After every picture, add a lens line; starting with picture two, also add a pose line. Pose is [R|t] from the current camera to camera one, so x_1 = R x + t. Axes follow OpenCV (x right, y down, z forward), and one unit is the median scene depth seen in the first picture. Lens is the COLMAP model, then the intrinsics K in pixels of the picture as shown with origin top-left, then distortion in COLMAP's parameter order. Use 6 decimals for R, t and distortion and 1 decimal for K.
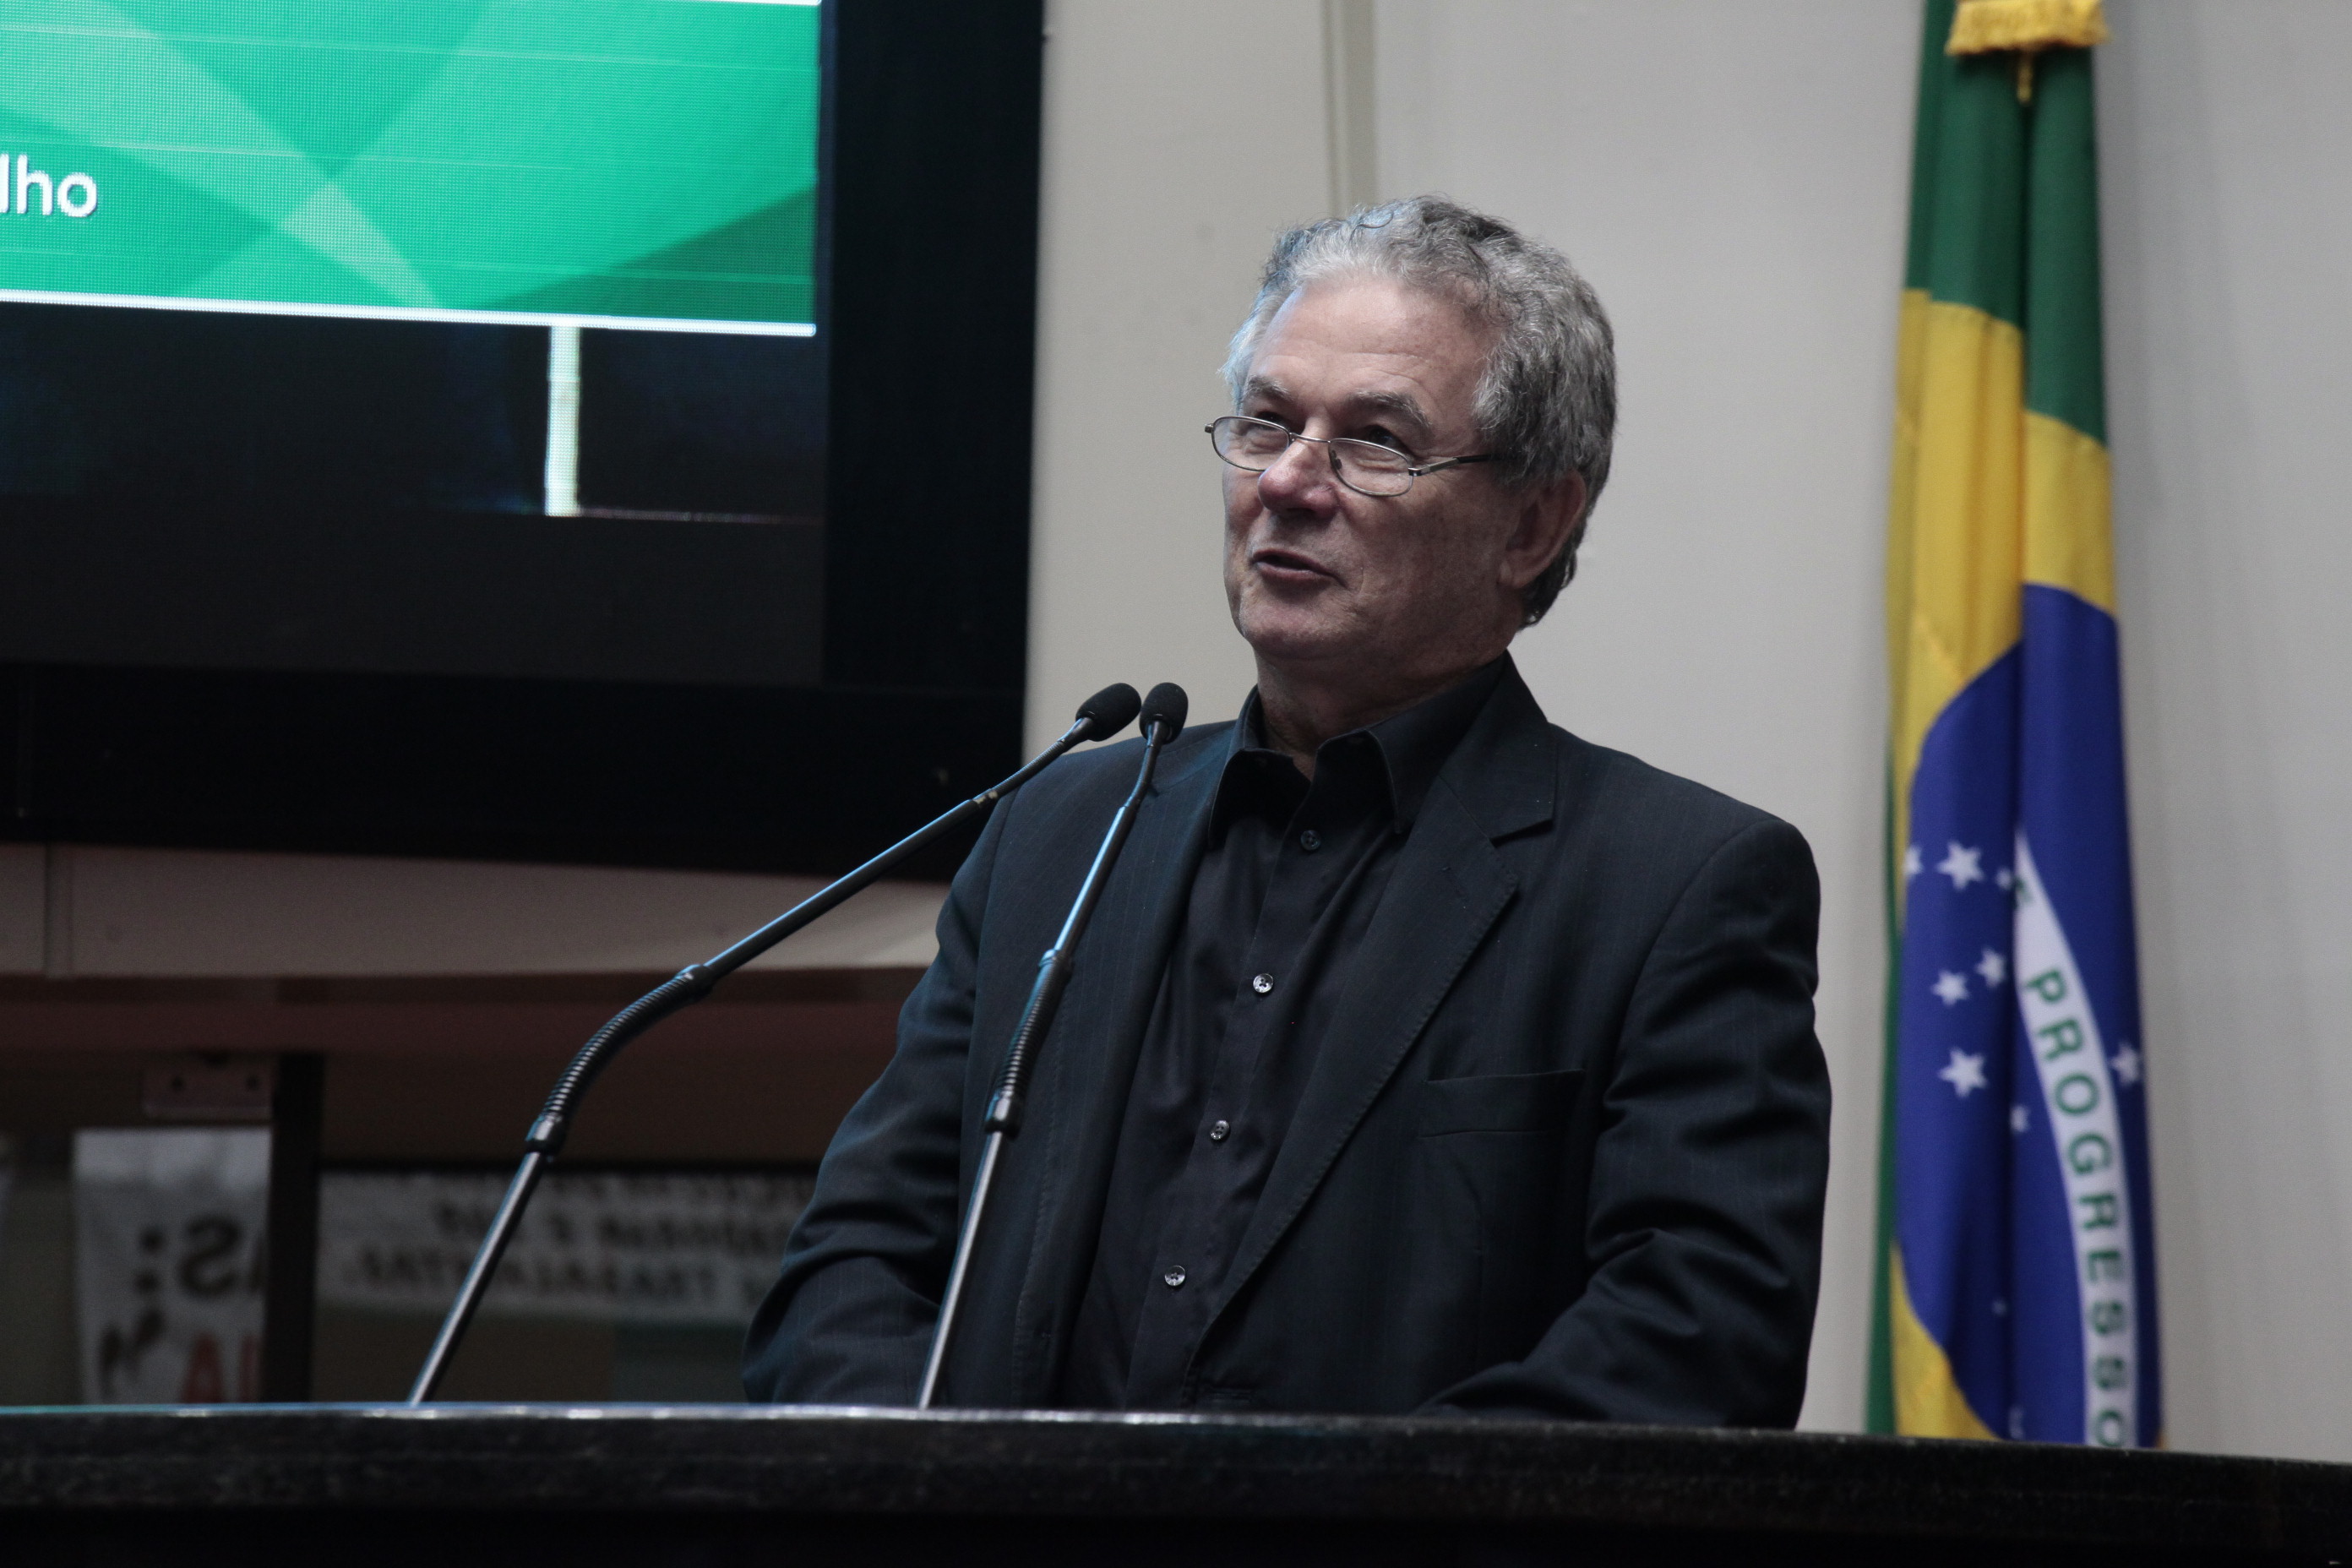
lens RADIAL K [[6617.4, 0, 1292.8], [0, 6617.4, 822.3], [0, 0, 1]] dist [0.636558, 0.000000]
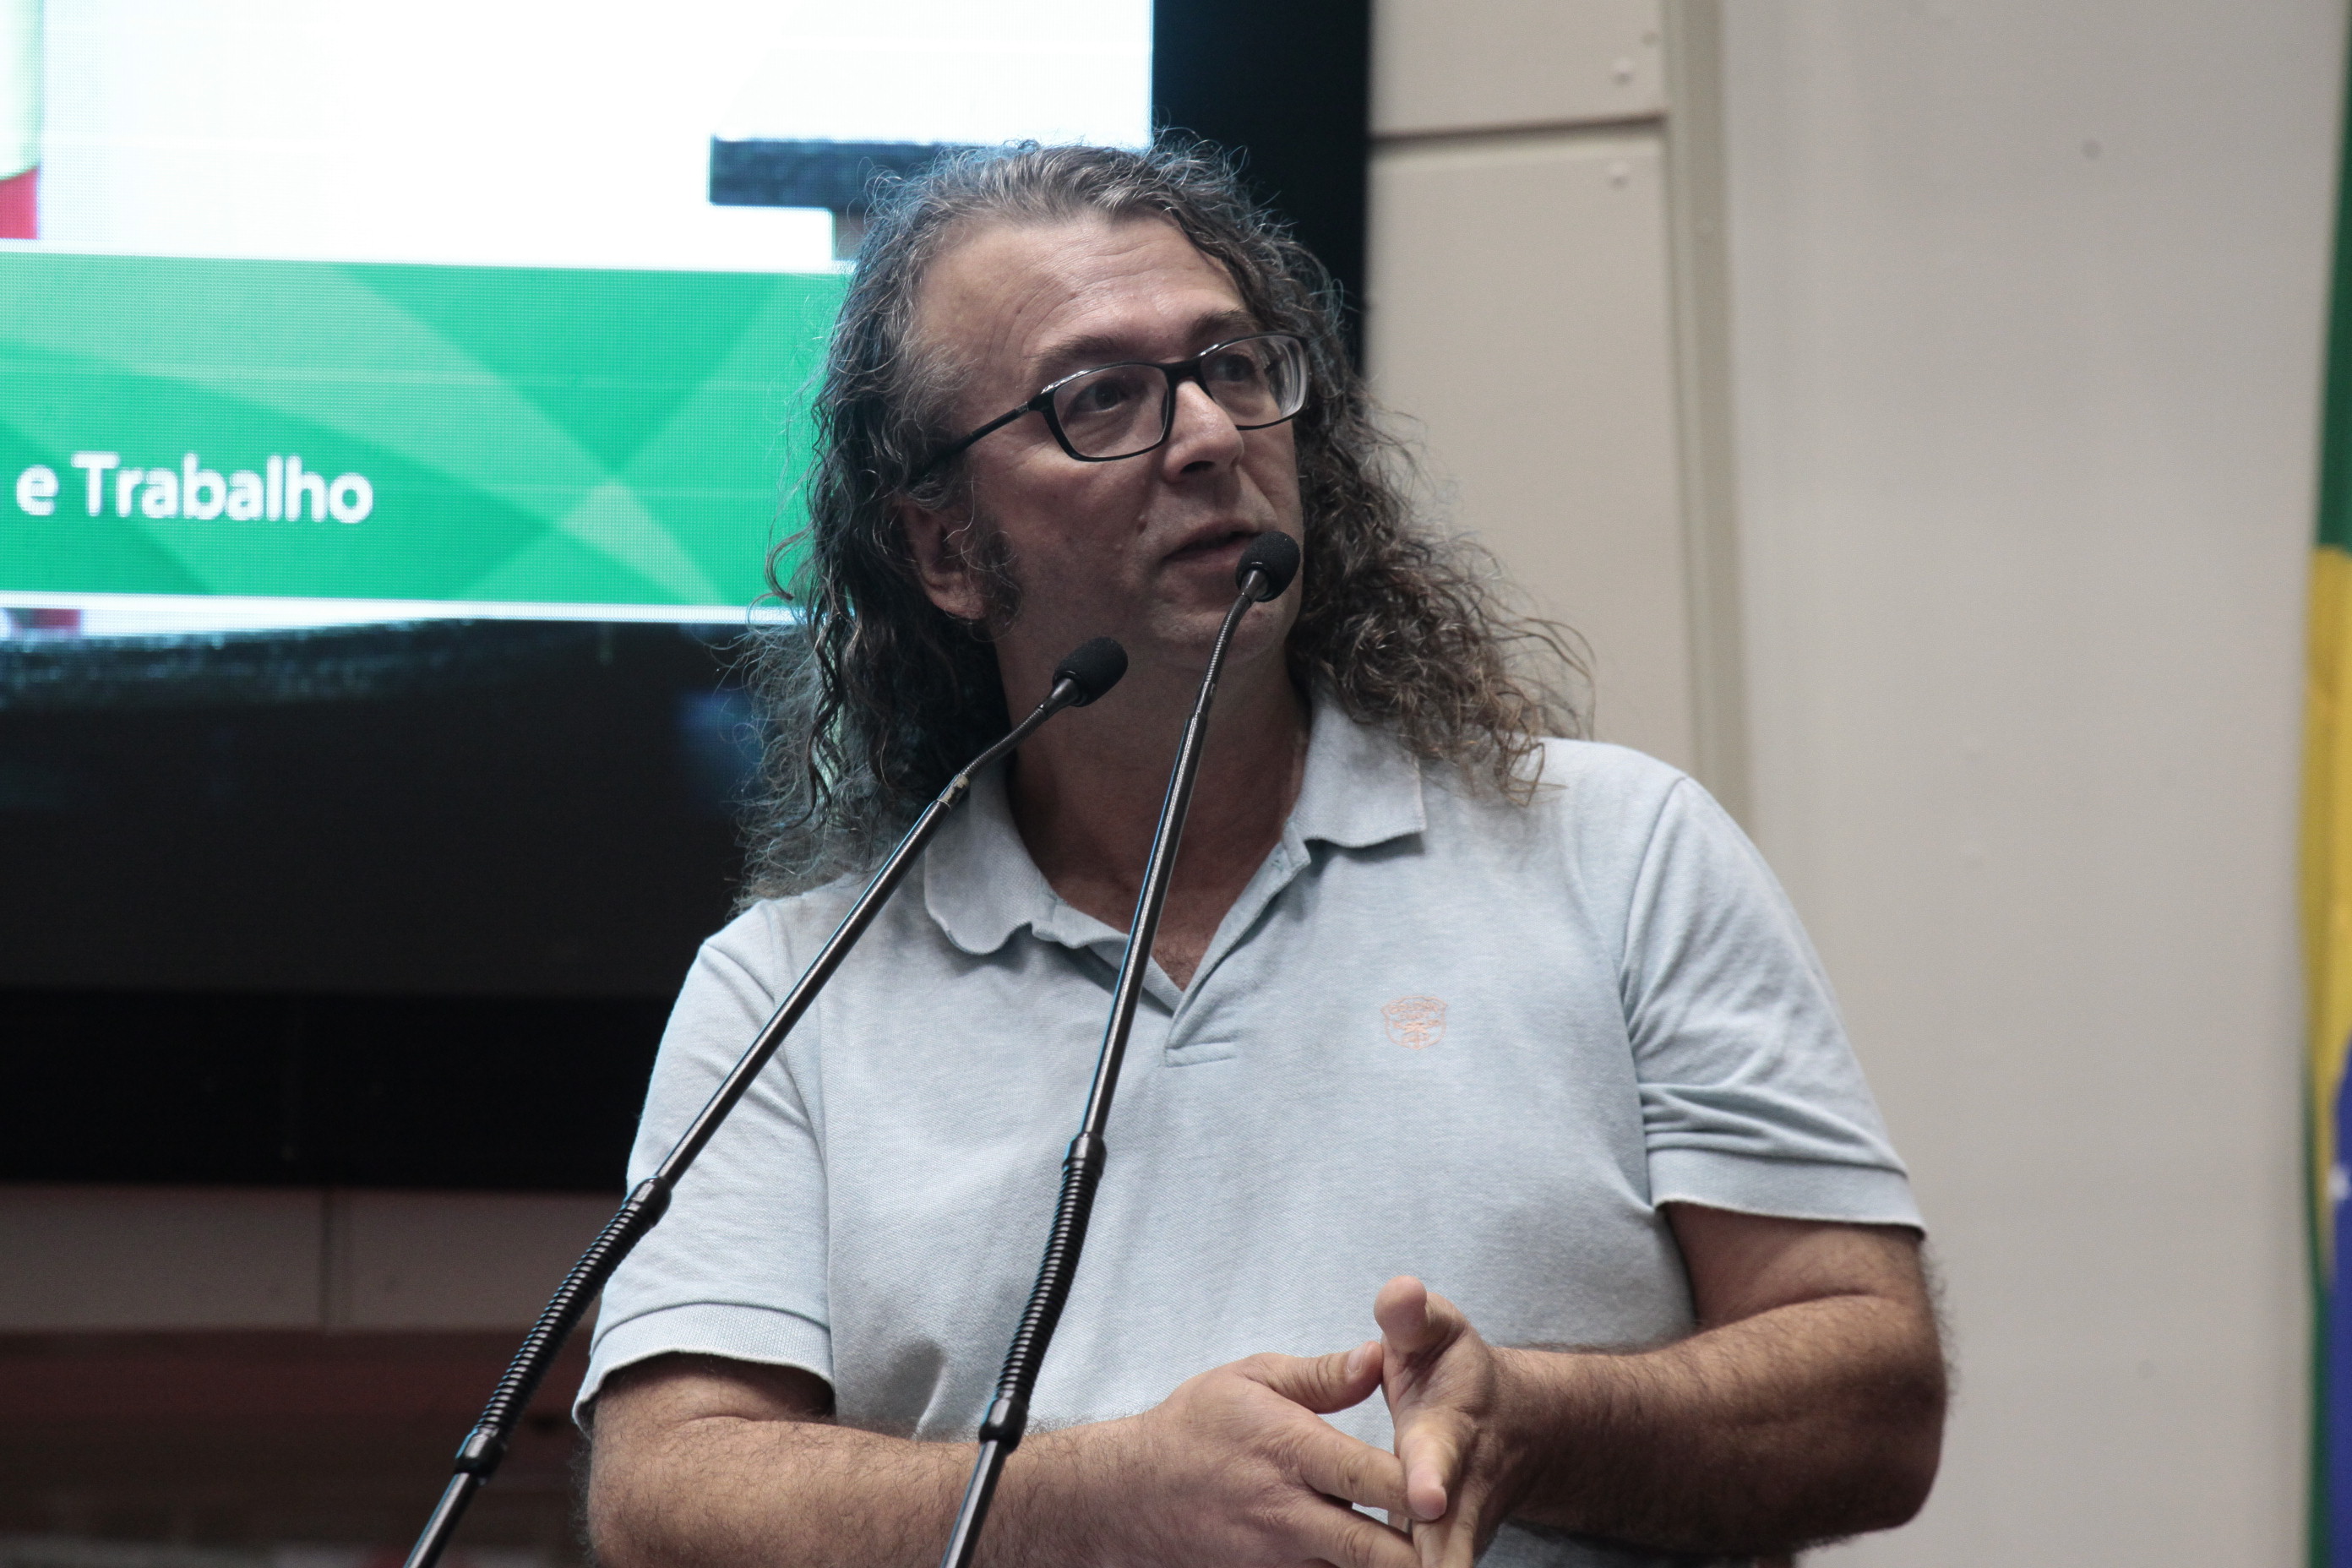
lens RADIAL K [[6617.4, 0, 1234.1], [0, 6617.4, 790.3], [0, 0, 1]] dist [0.636558, 0.000000]
pose [[0.995430, -0.014464, -0.094394, 0.035141], [0.008348, 0.997859, -0.064862, 0.011095], [0.095130, 0.063778, 0.993420, 0.098638]]
